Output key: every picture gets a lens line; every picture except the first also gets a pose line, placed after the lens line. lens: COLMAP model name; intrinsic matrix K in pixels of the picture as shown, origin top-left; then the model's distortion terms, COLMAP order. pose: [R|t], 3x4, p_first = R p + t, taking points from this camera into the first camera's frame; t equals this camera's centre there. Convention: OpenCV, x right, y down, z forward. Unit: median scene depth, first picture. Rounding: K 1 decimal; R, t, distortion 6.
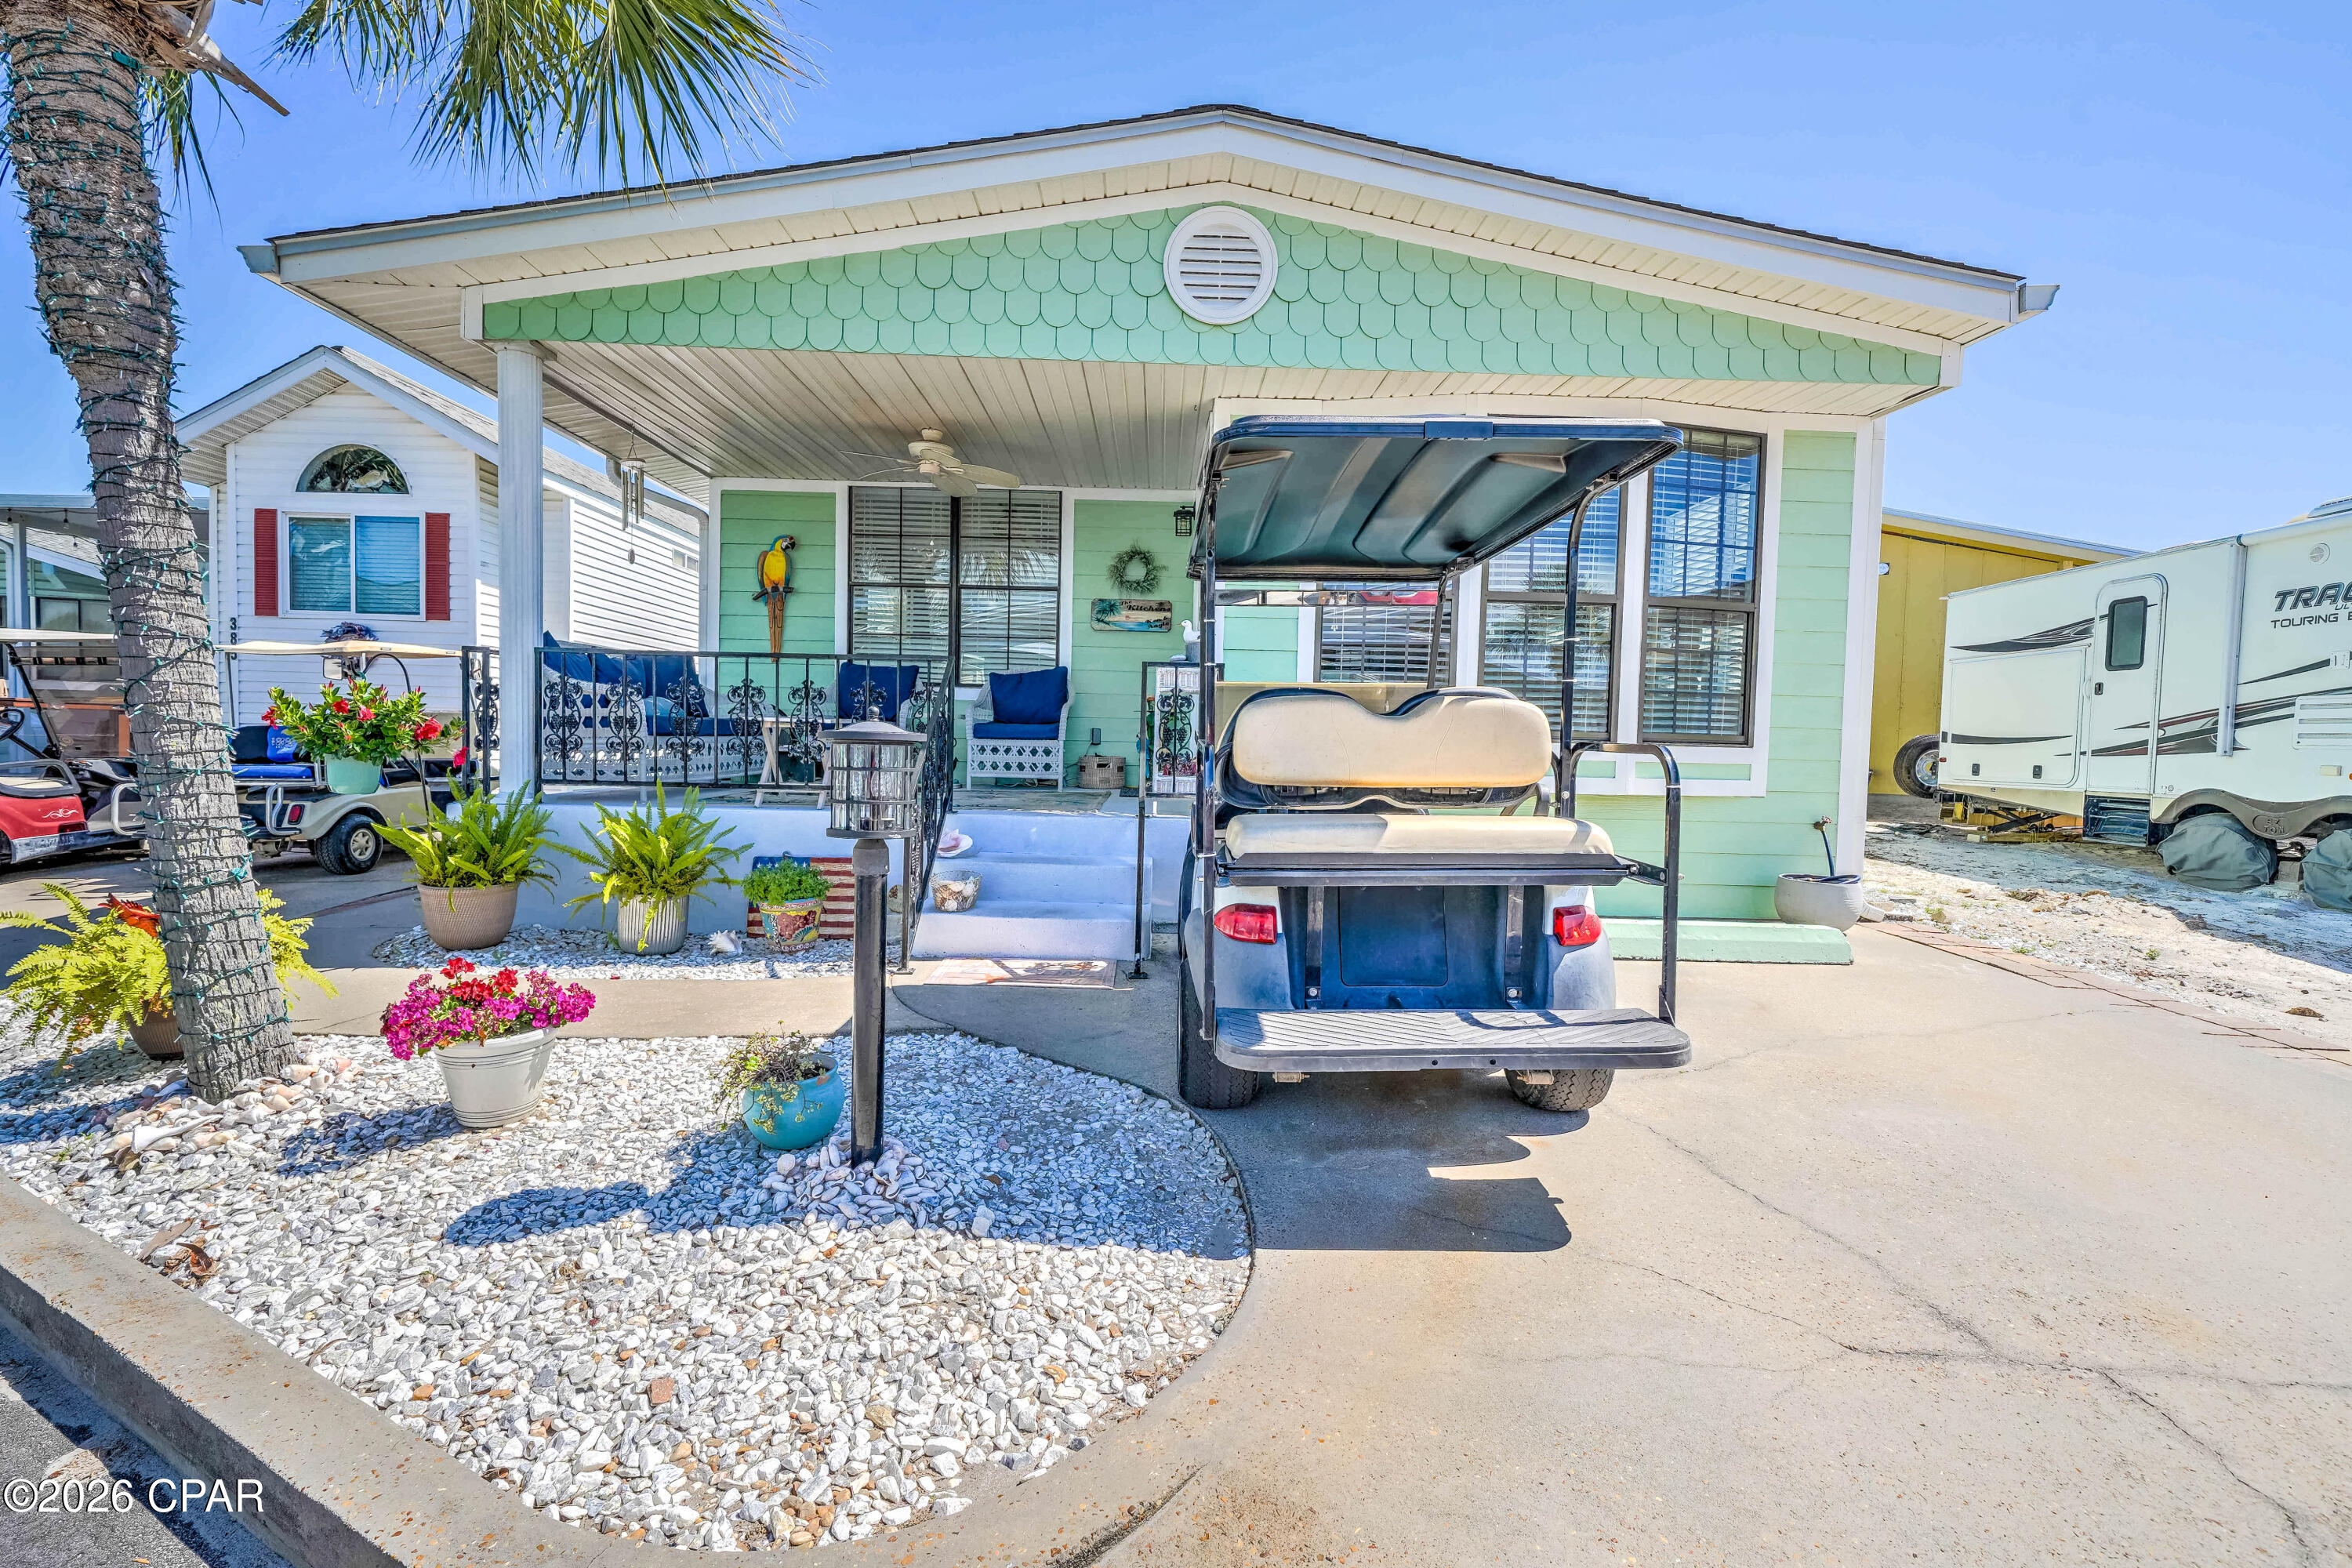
lens RADIAL K [[1052.5, 0, 1154.5], [0, 1052.5, 780.8], [0, 0, 1]] dist [0.009458, 0.000095]
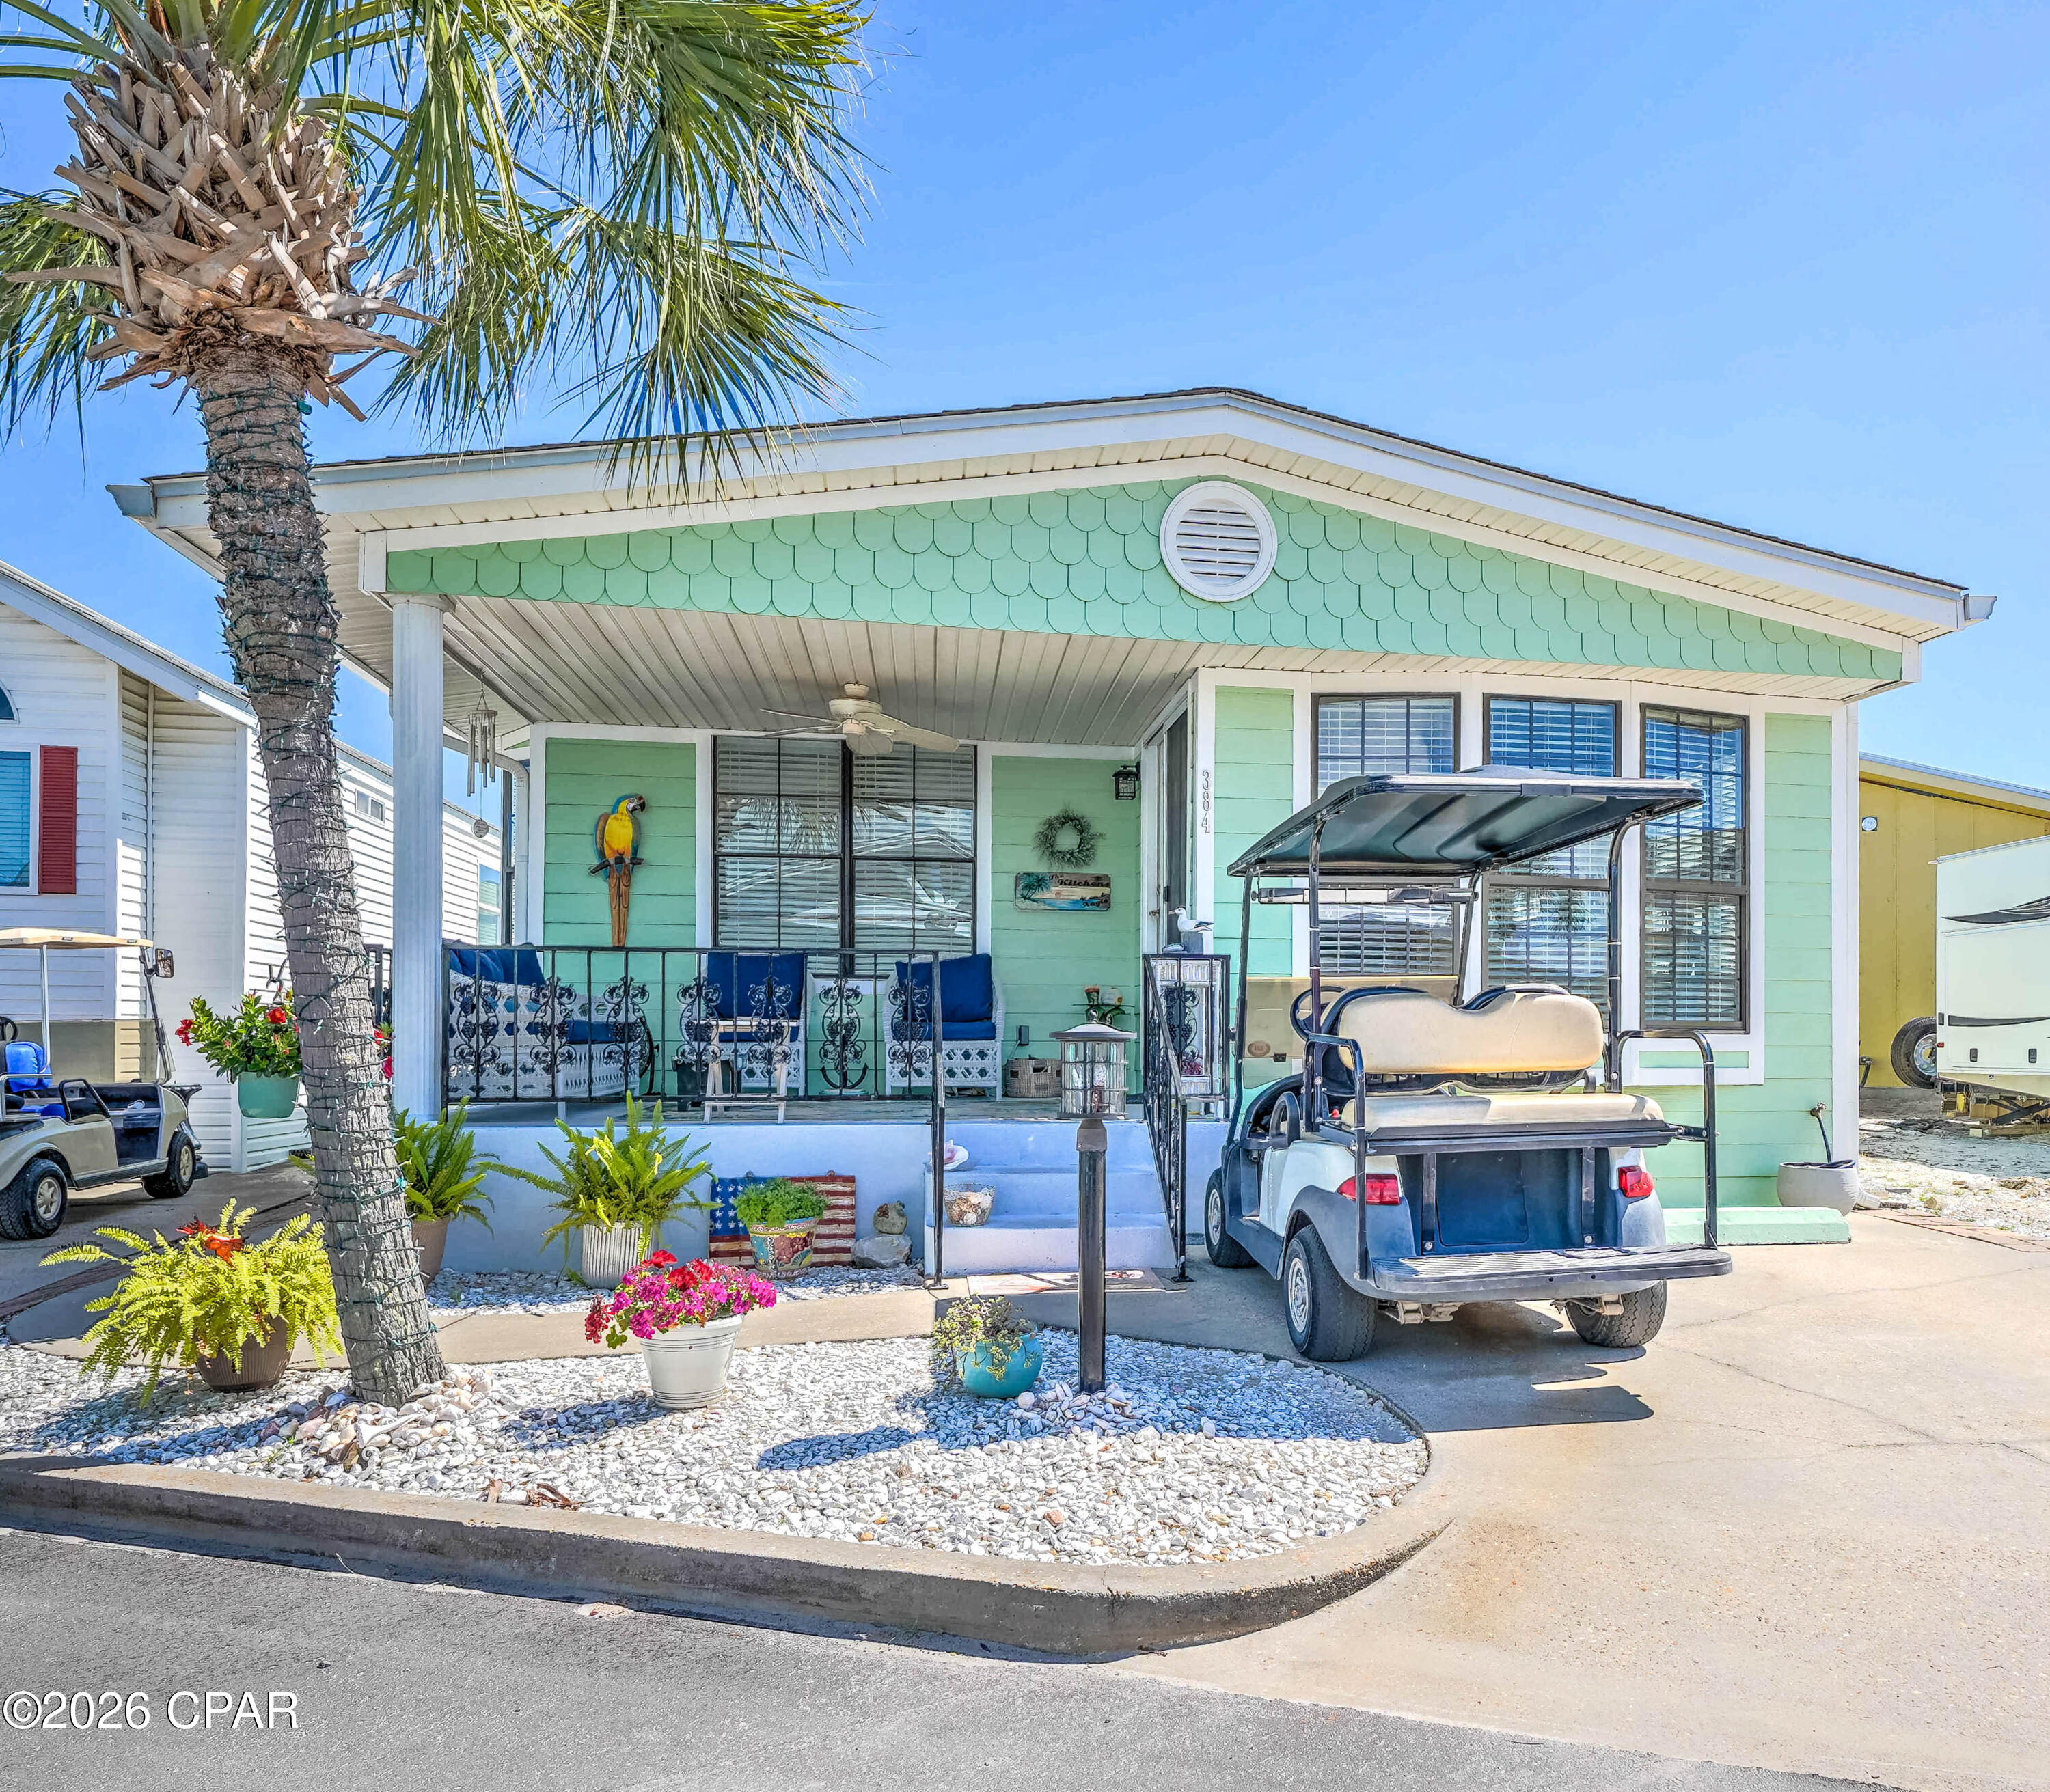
lens RADIAL K [[1529.2, 0, 1194.0], [0, 1529.2, 1025.8], [0, 0, 1]] dist [0.025276, -0.010583]
pose [[0.983910, -0.018315, 0.177725, -0.213444], [0.026766, 0.998616, -0.045273, 0.013059], [-0.176649, 0.049301, 0.983038, -0.340193]]
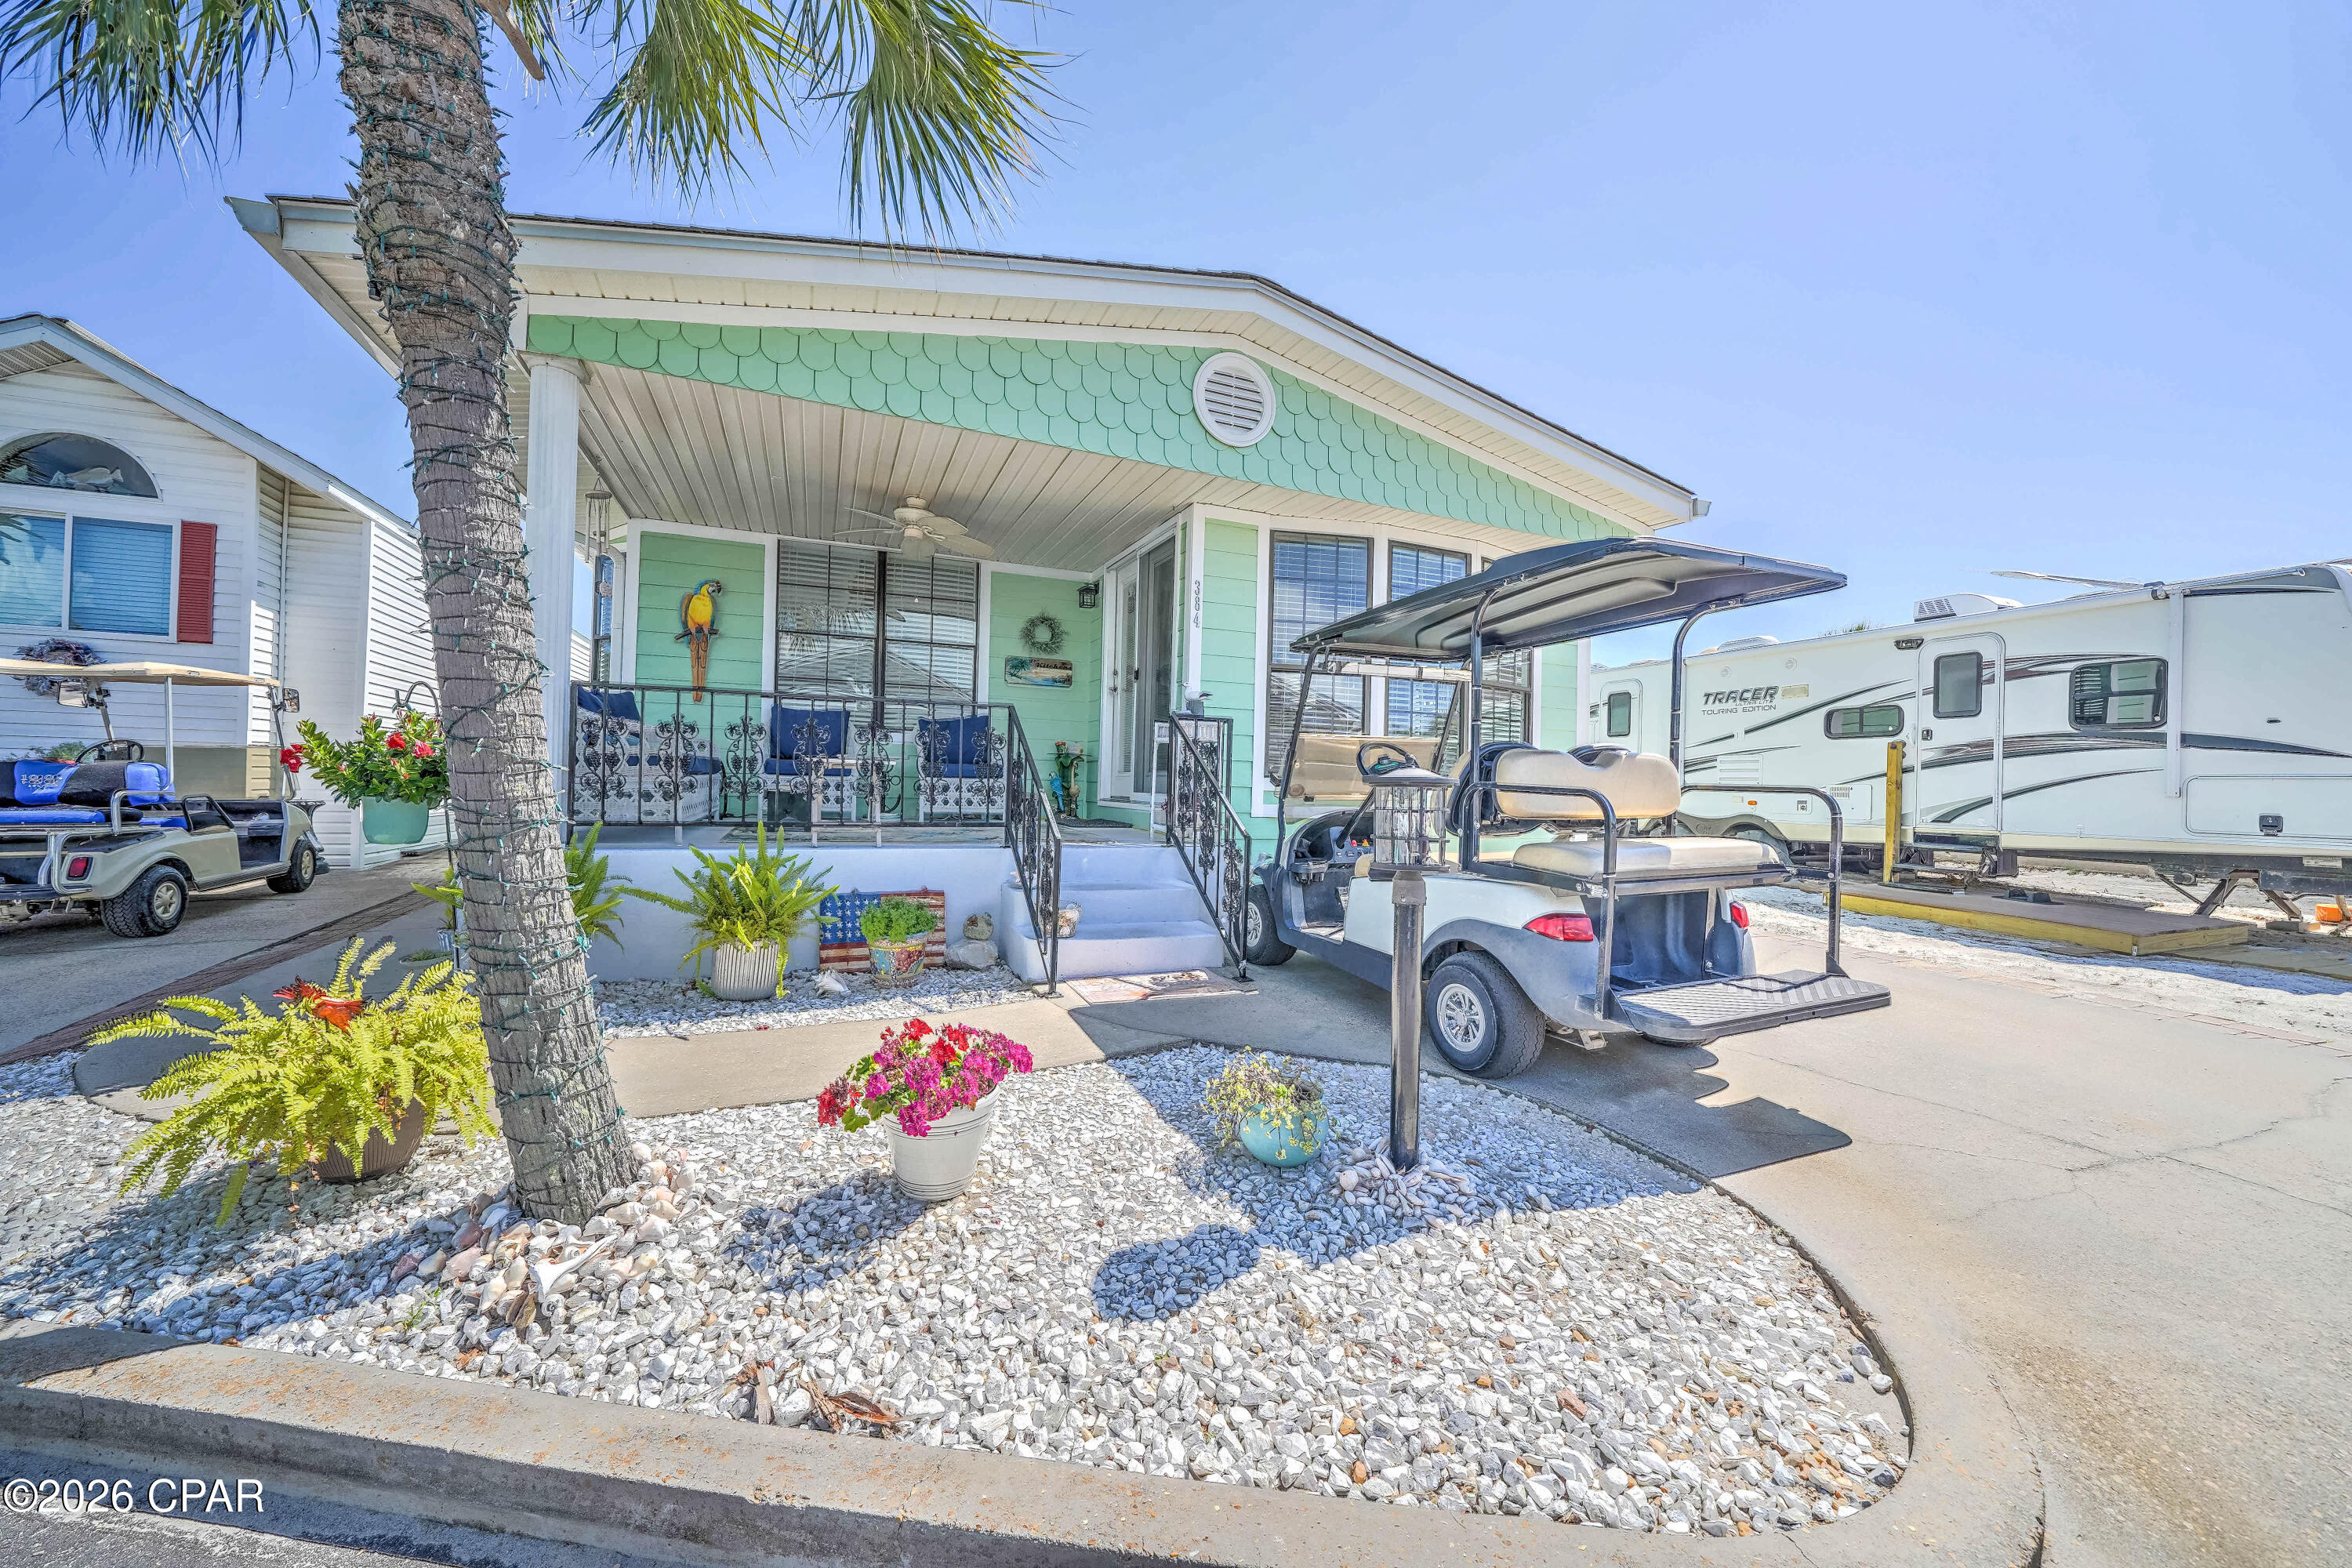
lens RADIAL K [[854.2, 0, 1152.7], [0, 854.2, 780.8], [0, 0, 1]] dist [-0.012585, 0.000358]
pose [[0.928922, 0.001242, 0.370273, -0.396206], [0.011646, 0.999402, -0.032569, -0.007724], [-0.370092, 0.034567, 0.928352, 0.117928]]
